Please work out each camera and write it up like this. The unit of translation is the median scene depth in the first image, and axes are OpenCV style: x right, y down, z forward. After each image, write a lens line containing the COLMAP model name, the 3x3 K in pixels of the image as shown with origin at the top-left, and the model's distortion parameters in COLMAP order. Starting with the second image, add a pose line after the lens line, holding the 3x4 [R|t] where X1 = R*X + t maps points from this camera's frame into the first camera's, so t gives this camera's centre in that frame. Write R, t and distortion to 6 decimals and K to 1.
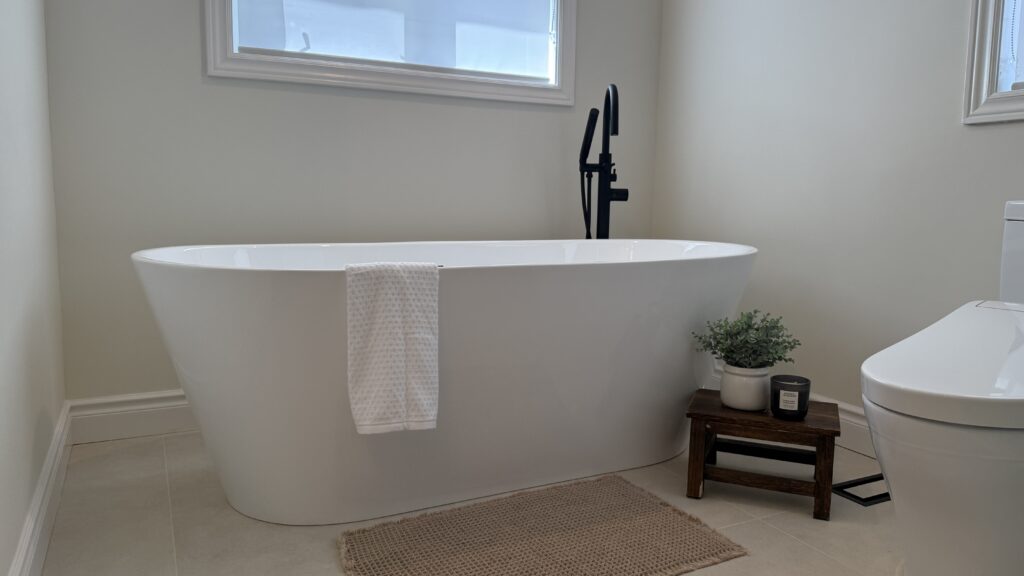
lens RADIAL K [[736.7, 0, 517.5], [0, 736.7, 283.5], [0, 0, 1]] dist [0.109758, -0.166290]
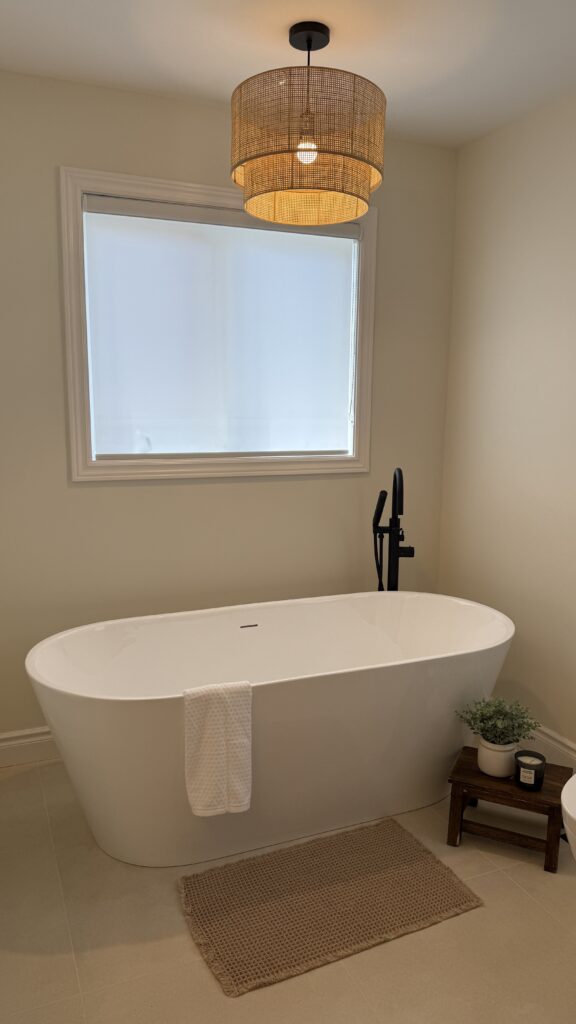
lens RADIAL K [[736.7, 0, 285.5], [0, 736.7, 516.6], [0, 0, 1]] dist [0.109758, -0.166290]
pose [[0.997486, 0.005187, -0.070675, 0.045362], [-0.001982, 0.998970, 0.045336, -0.374736], [0.070838, -0.045081, 0.996469, -0.304265]]
